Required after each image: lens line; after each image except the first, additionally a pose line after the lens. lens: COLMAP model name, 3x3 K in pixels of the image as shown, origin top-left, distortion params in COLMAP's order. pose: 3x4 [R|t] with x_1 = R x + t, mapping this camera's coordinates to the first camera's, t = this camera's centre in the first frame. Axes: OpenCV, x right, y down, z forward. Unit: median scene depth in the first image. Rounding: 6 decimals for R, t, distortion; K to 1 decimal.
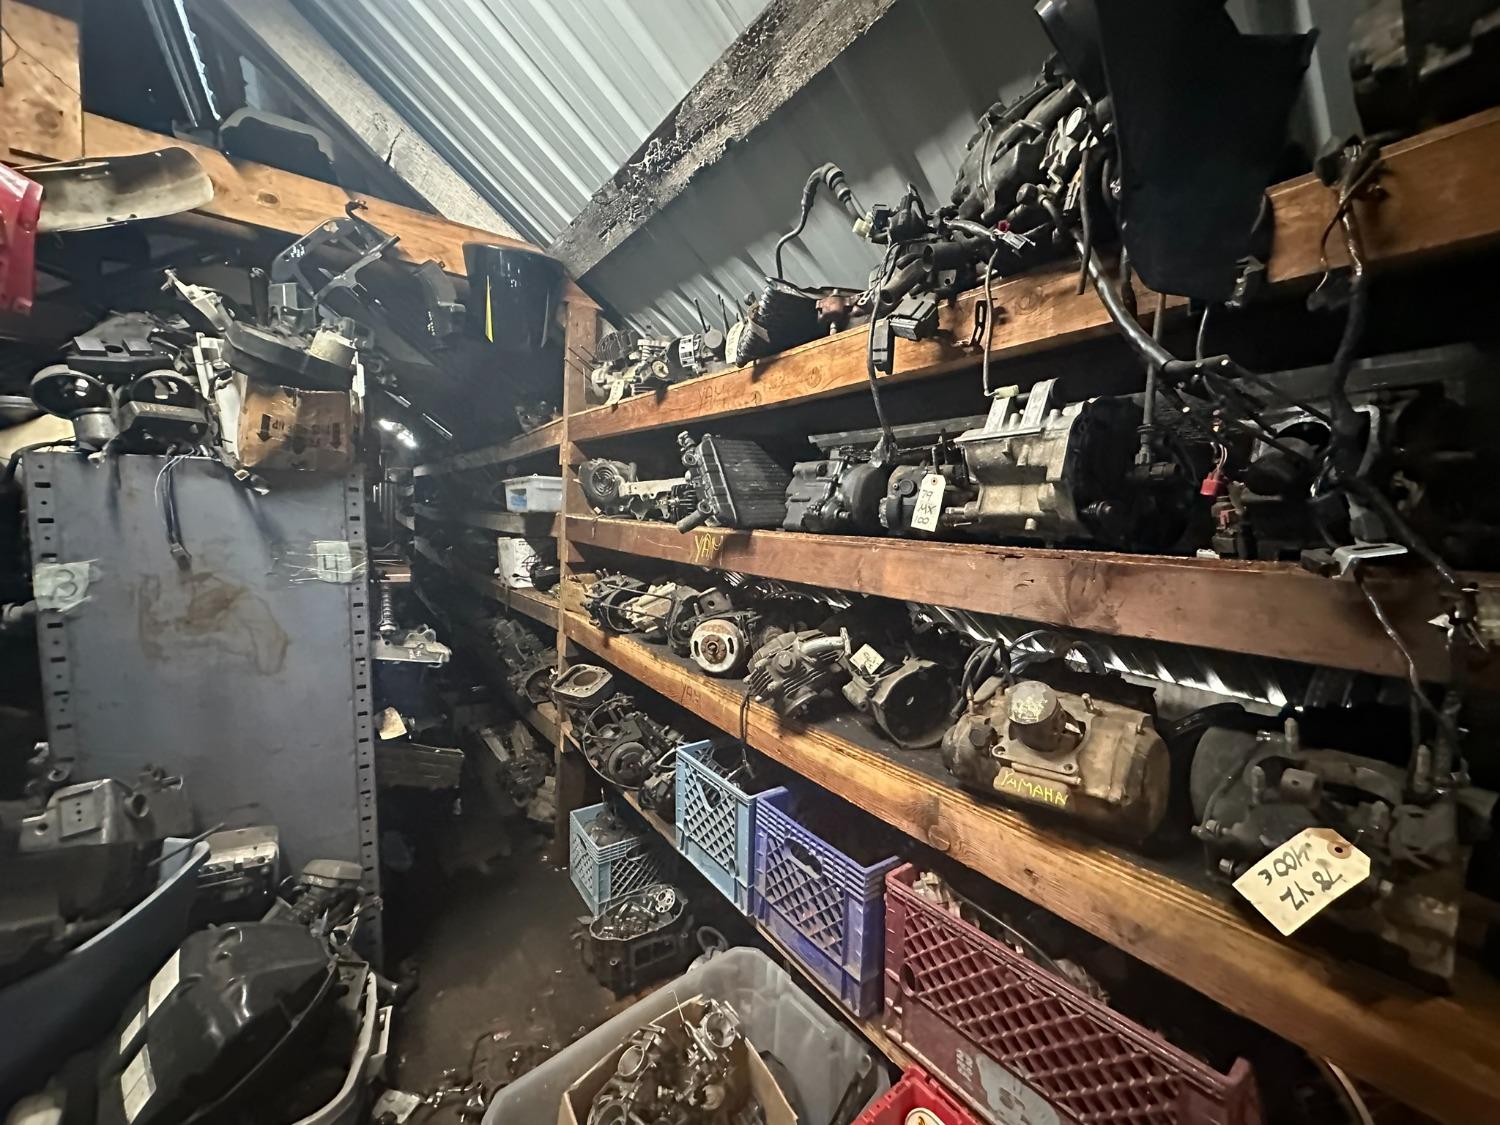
lens RADIAL K [[598.1, 0, 749.0], [0, 598.1, 562.2], [0, 0, 1]] dist [-0.001630, 0.000200]
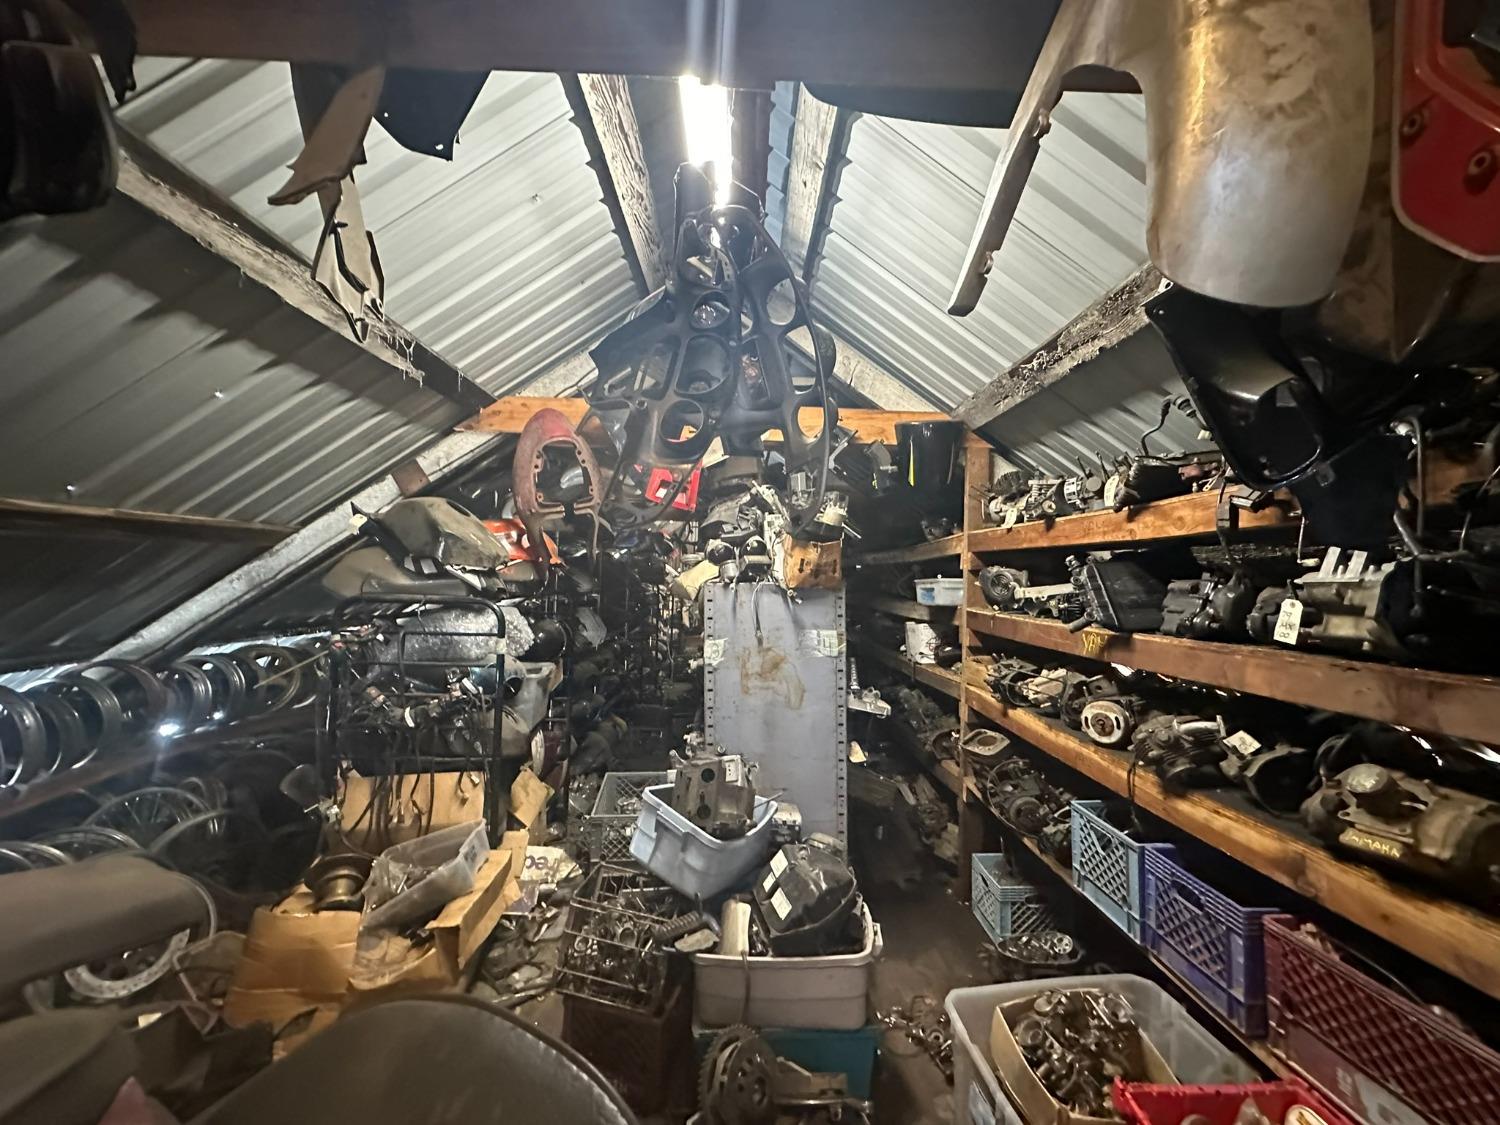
lens RADIAL K [[598.1, 0, 749.5], [0, 598.1, 561.1], [0, 0, 1]] dist [-0.001630, 0.000200]
pose [[0.827826, -0.038193, -0.559683, 0.050466], [-0.031292, 0.992983, -0.114046, -0.035577], [0.560111, 0.111924, 0.820822, -0.571045]]
